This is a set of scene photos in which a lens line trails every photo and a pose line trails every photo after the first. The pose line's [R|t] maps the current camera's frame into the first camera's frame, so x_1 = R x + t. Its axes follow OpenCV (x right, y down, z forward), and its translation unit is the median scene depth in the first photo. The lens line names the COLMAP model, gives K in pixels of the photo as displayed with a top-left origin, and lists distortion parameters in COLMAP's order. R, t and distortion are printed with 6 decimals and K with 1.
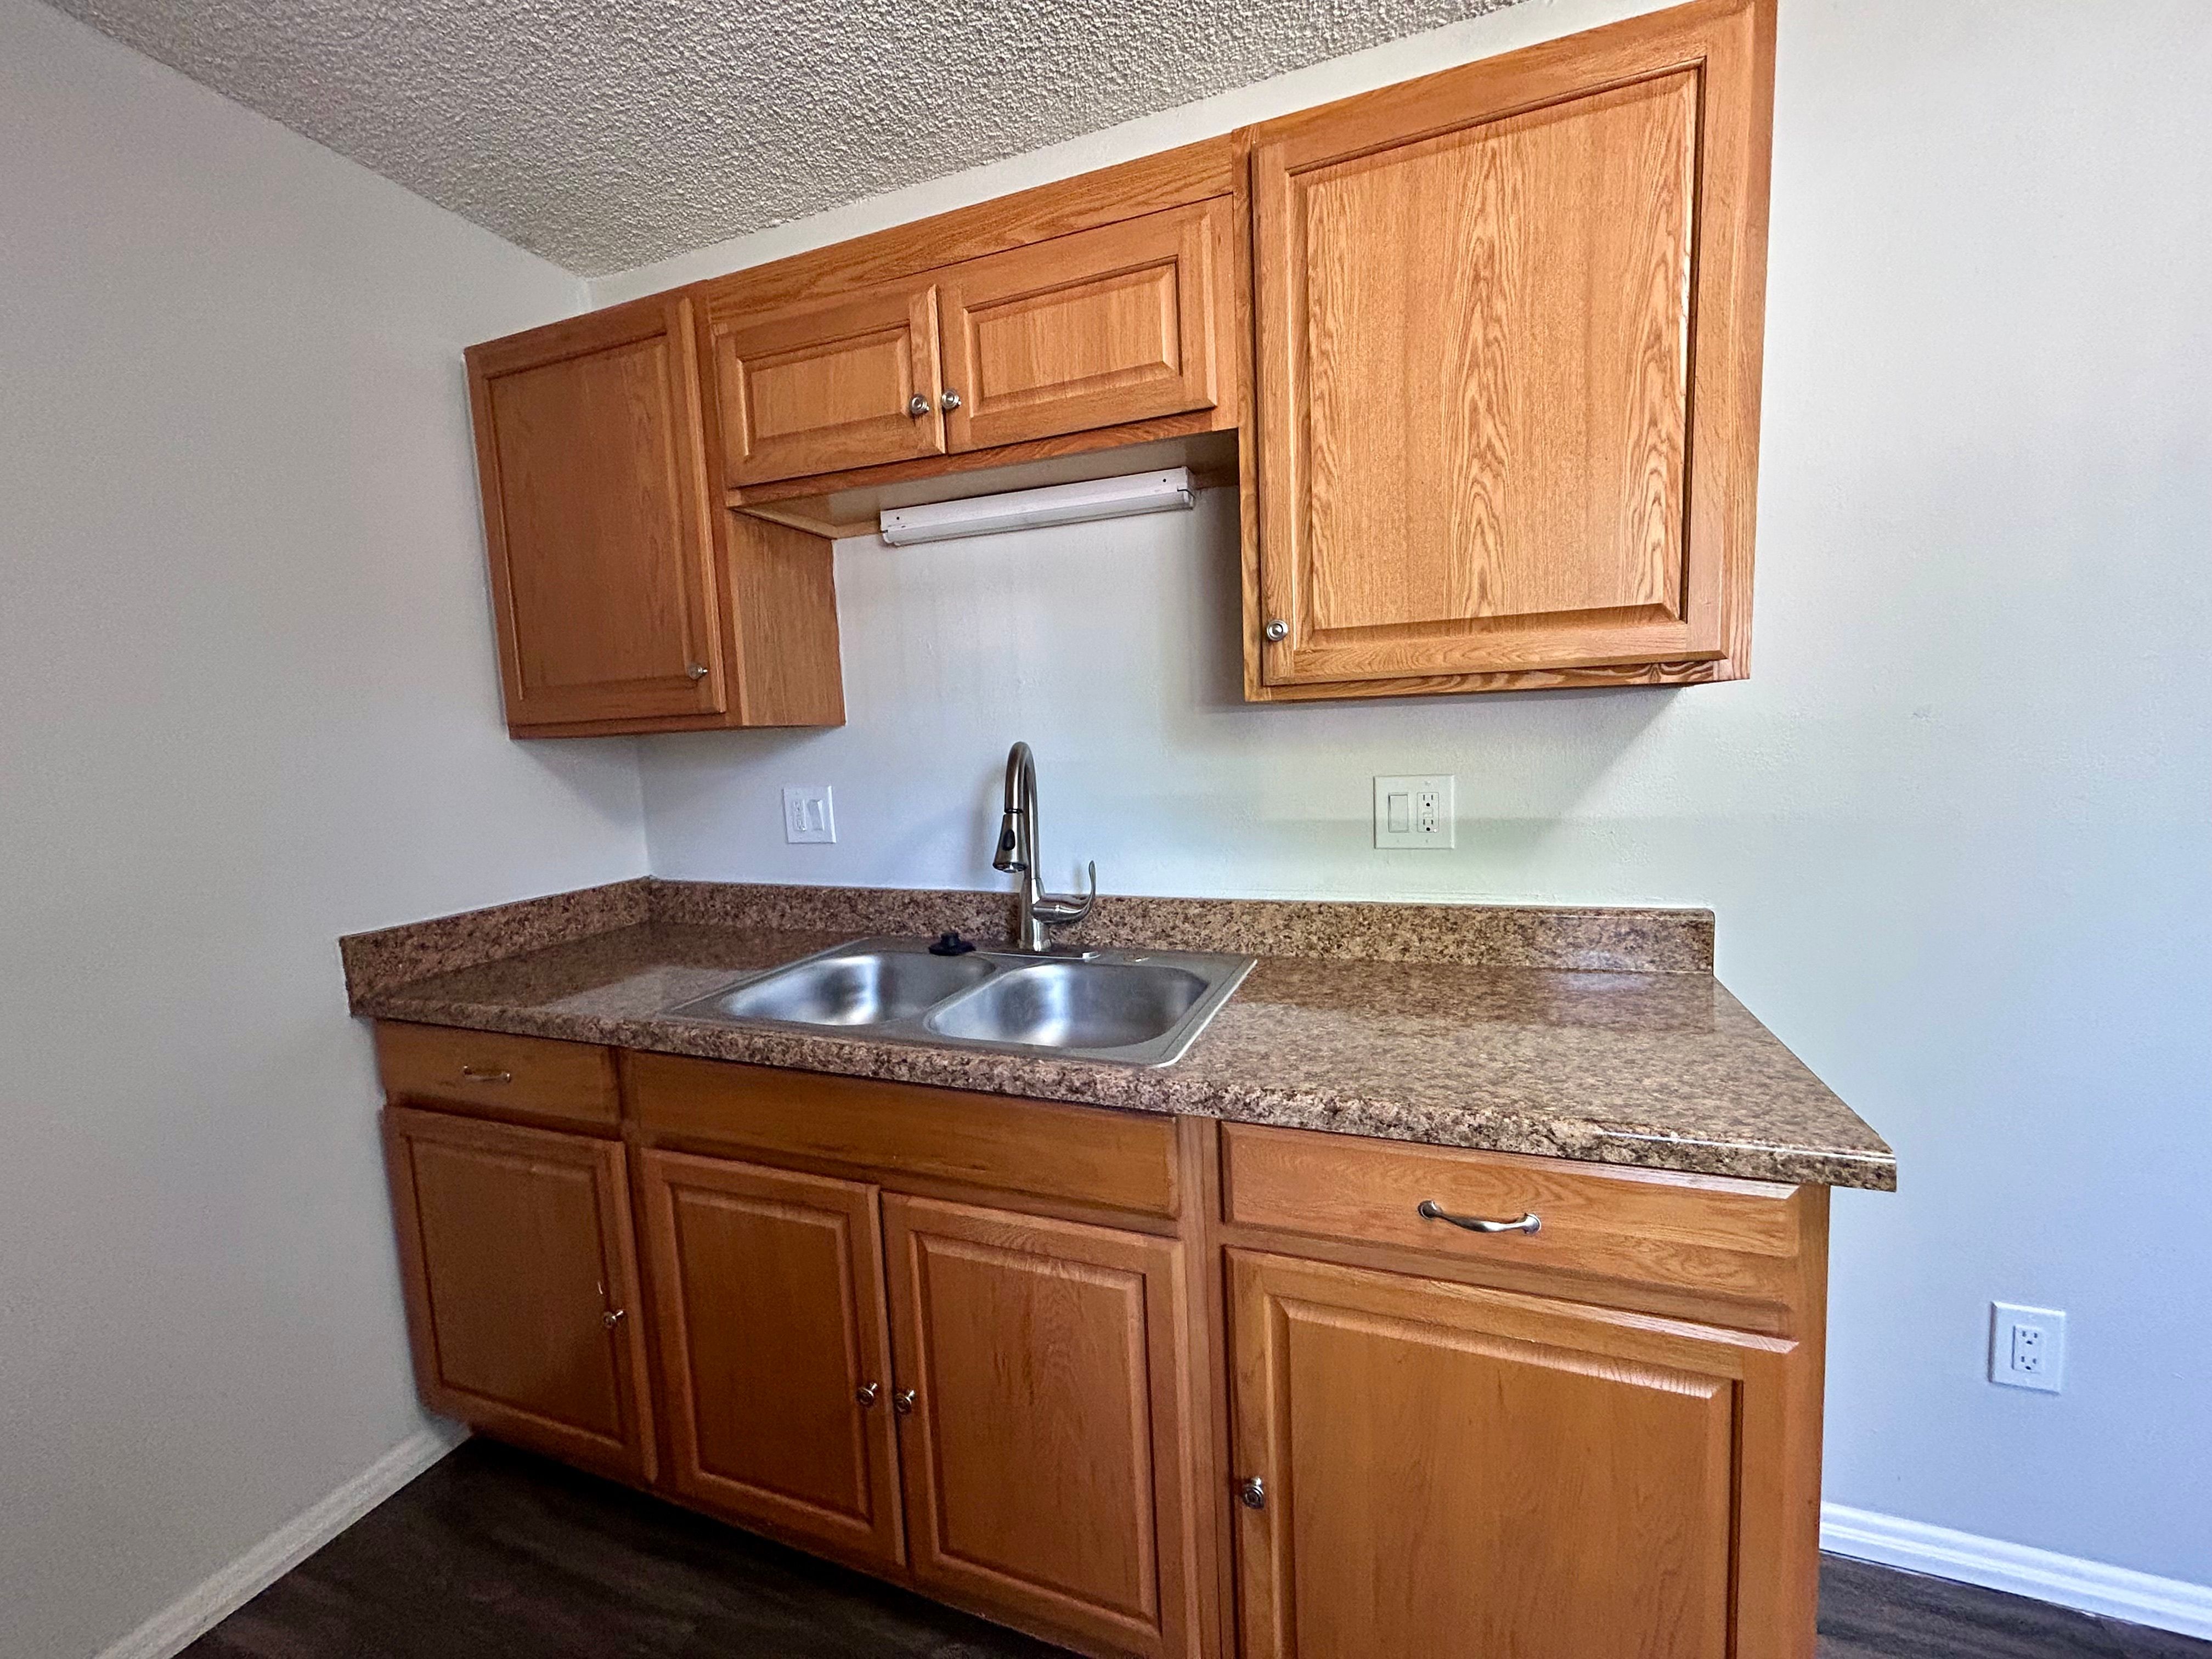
lens RADIAL K [[895.1, 0, 1097.3], [0, 895.1, 826.8], [0, 0, 1]] dist [0.001138, 0.000185]
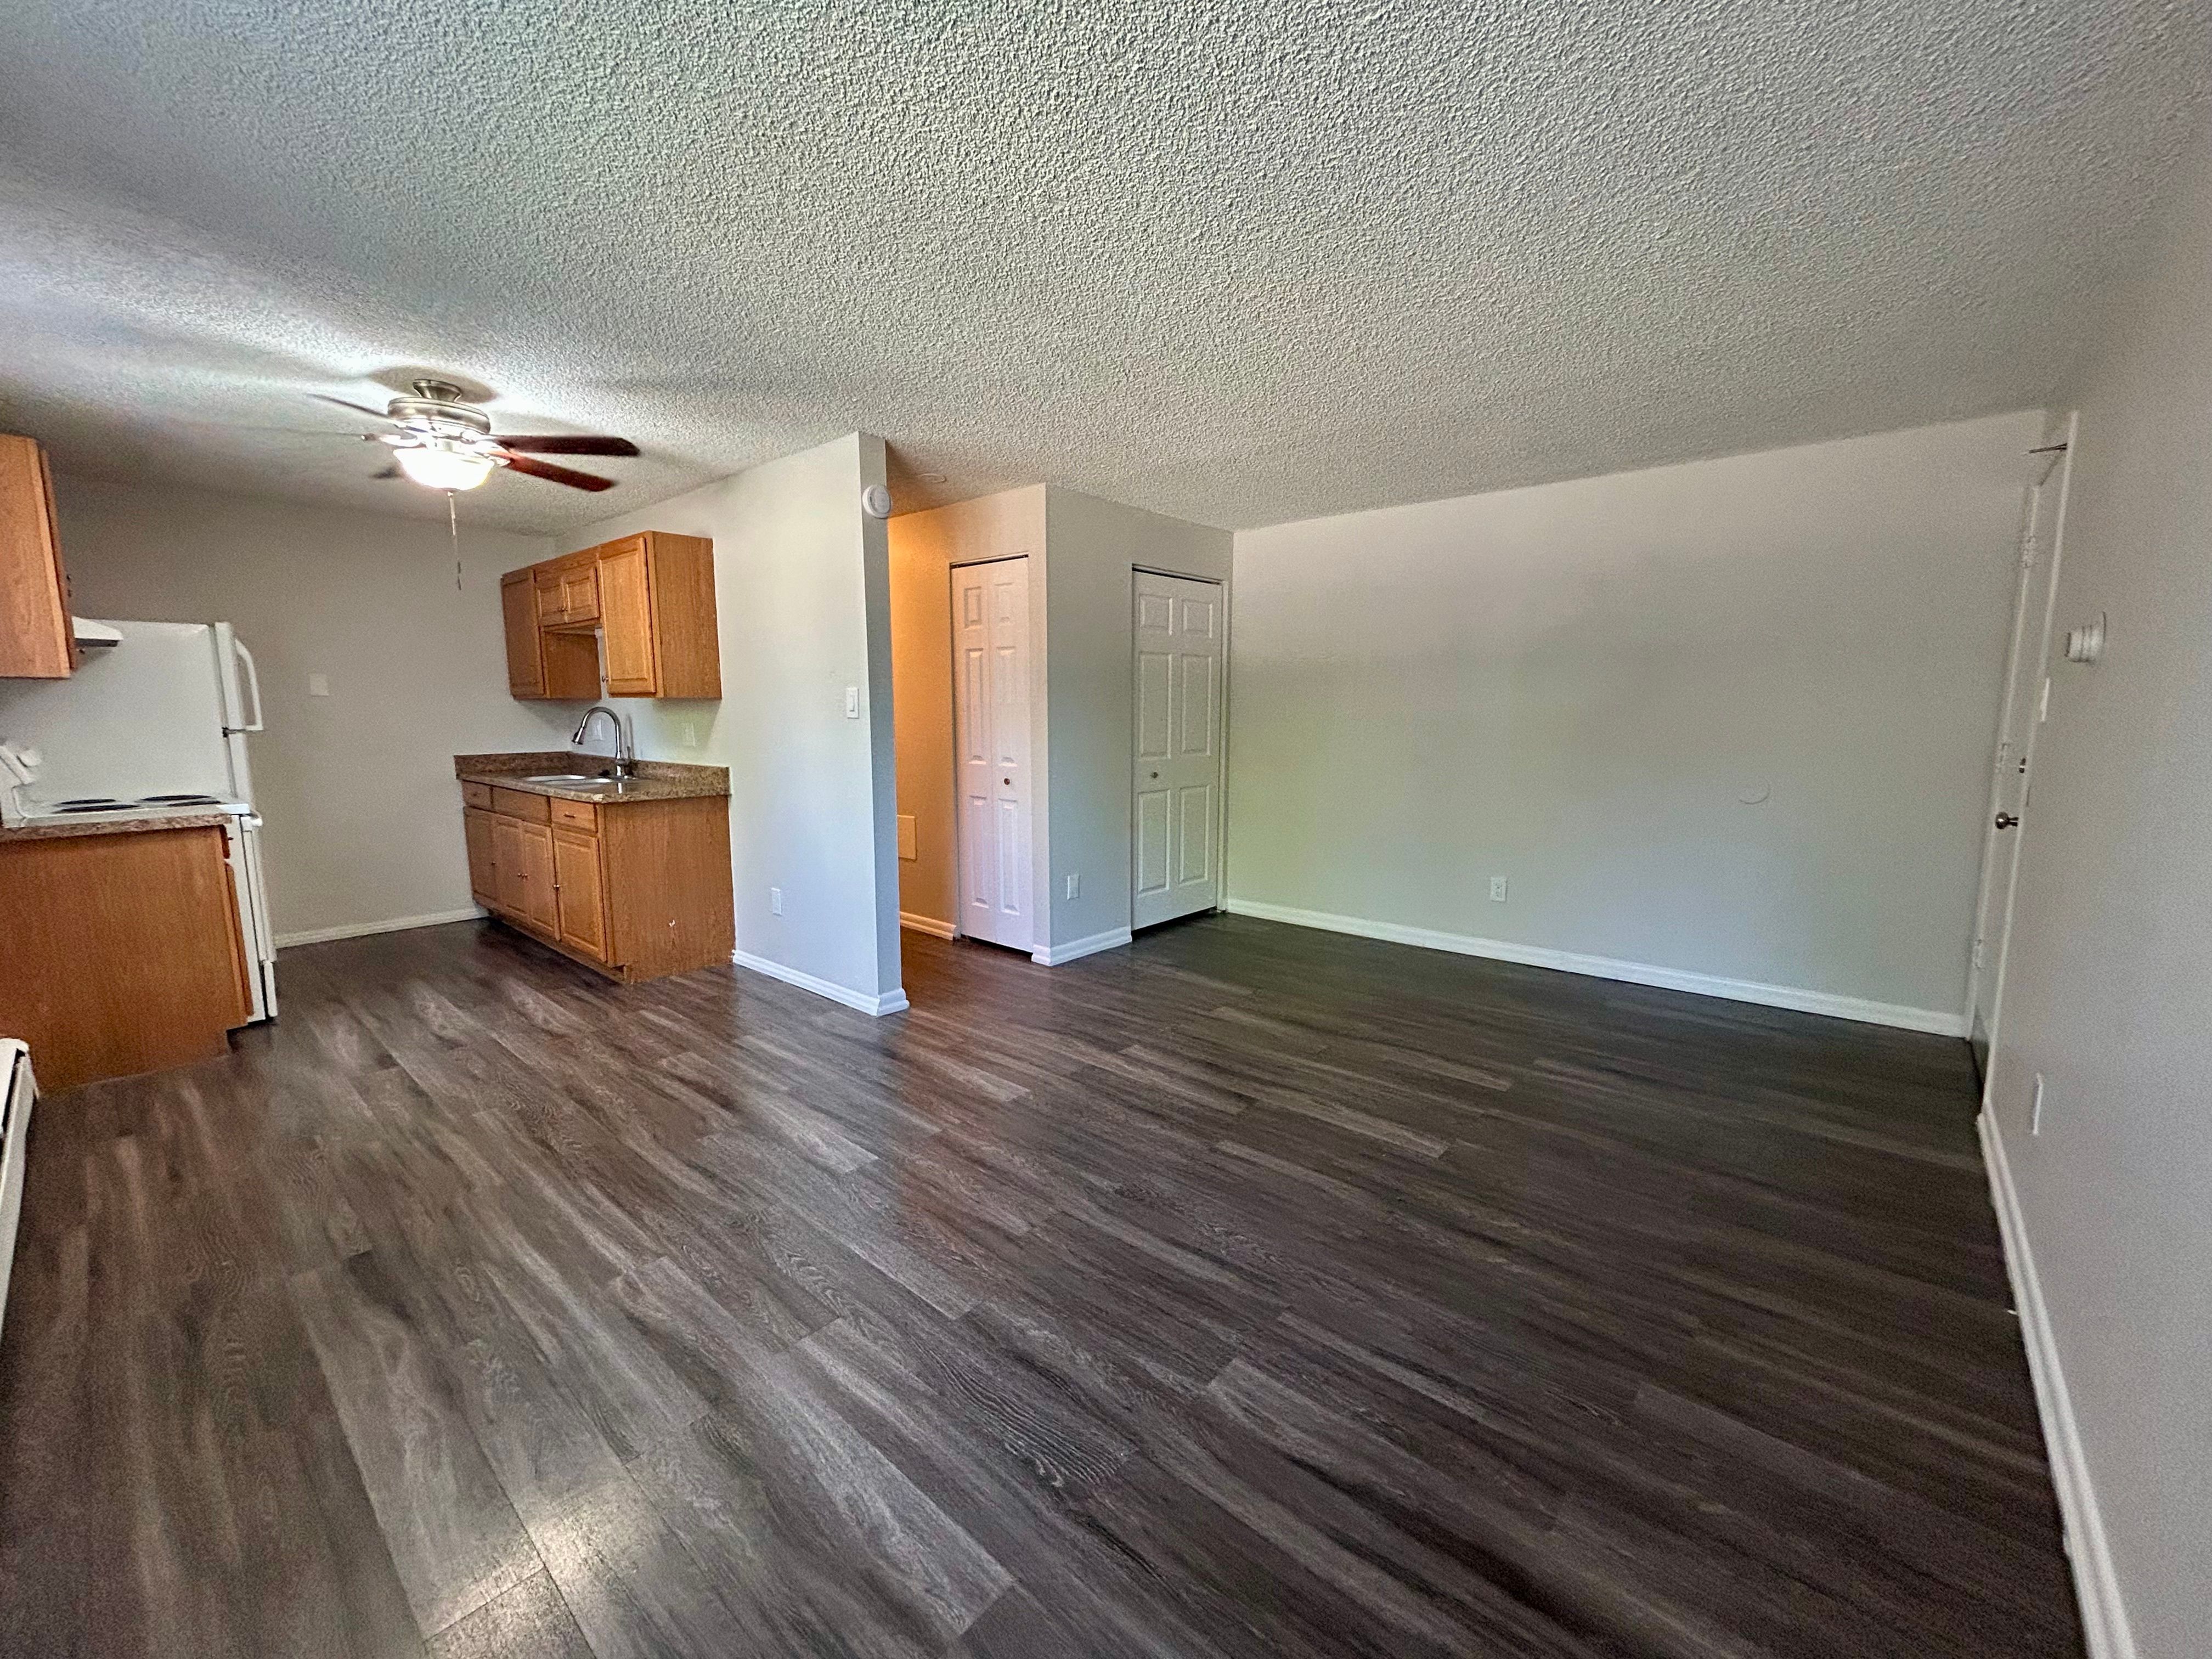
lens RADIAL K [[895.1, 0, 1097.3], [0, 895.1, 826.8], [0, 0, 1]] dist [0.001138, 0.000185]
pose [[0.935860, 0.089780, -0.340743, 2.540622], [-0.076589, 0.995706, 0.052000, 0.025357], [0.343948, -0.022568, 0.938717, -1.330197]]
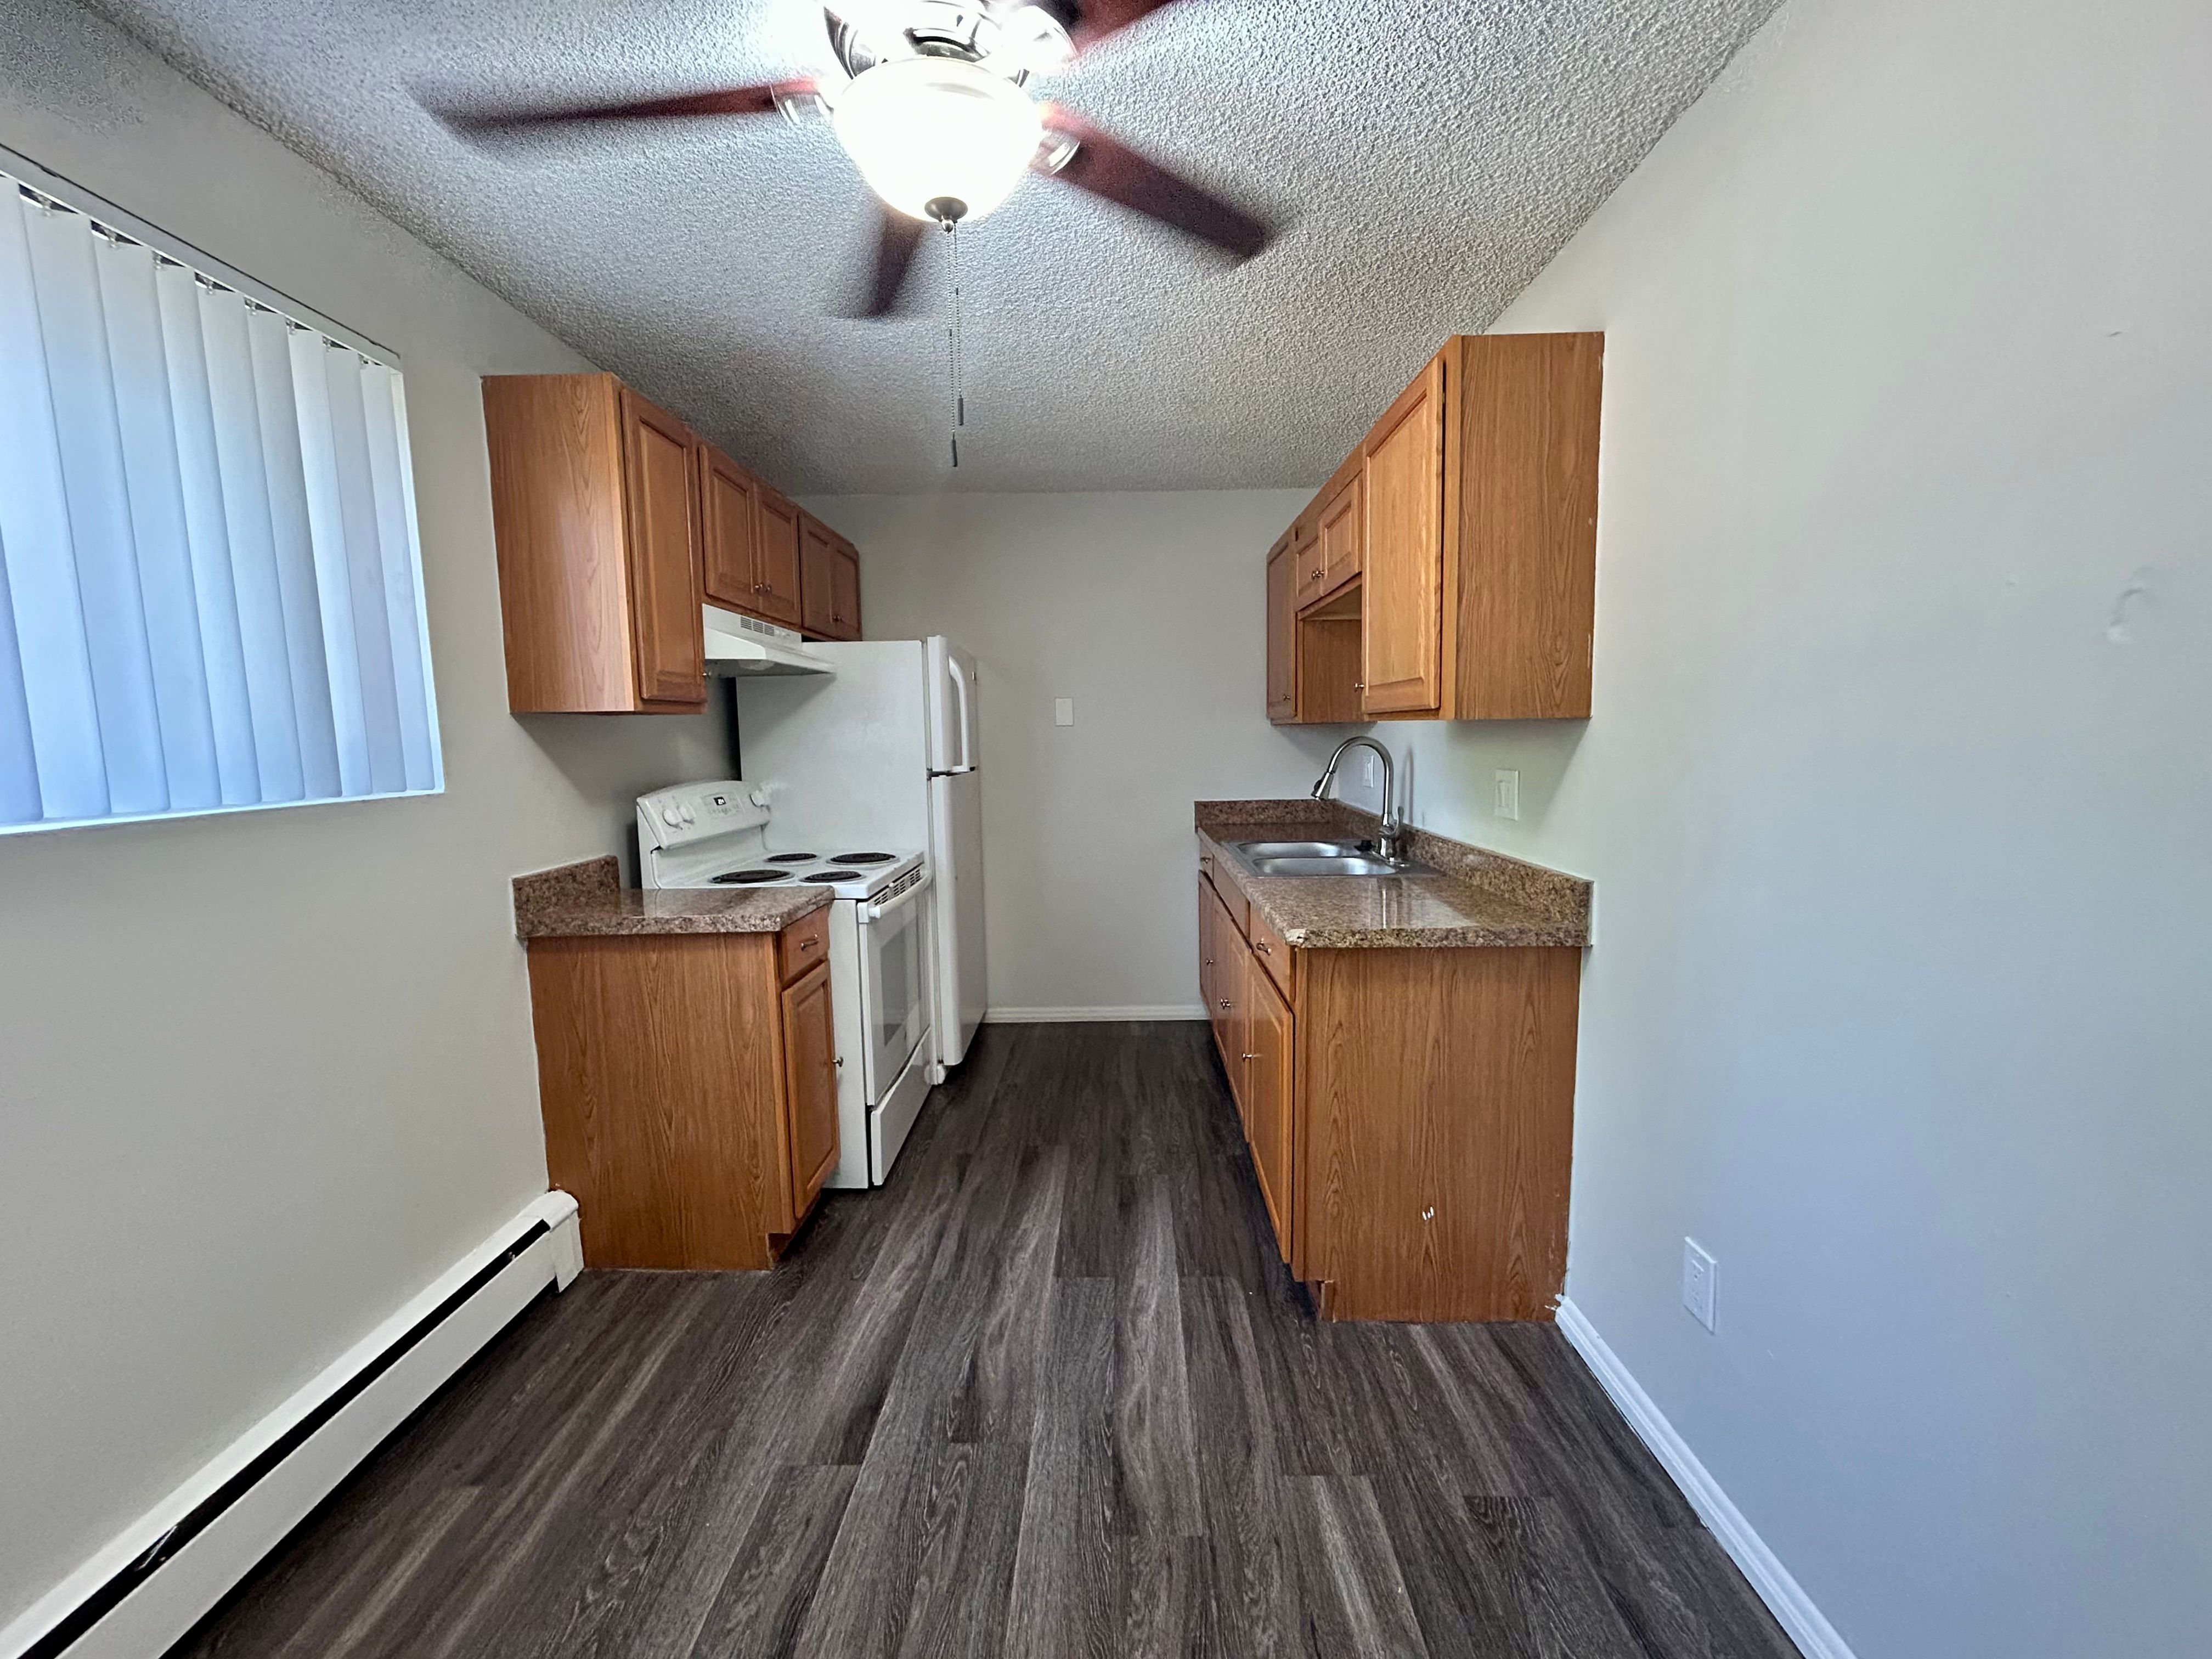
lens RADIAL K [[892.5, 0, 1106.0], [0, 892.5, 829.5], [0, 0, 1]] dist [-0.002558, -0.000161]
pose [[0.344946, 0.144019, -0.927508, 1.384800], [-0.096165, 0.988381, 0.117707, -0.069980], [0.933684, 0.048591, 0.354787, -0.146934]]
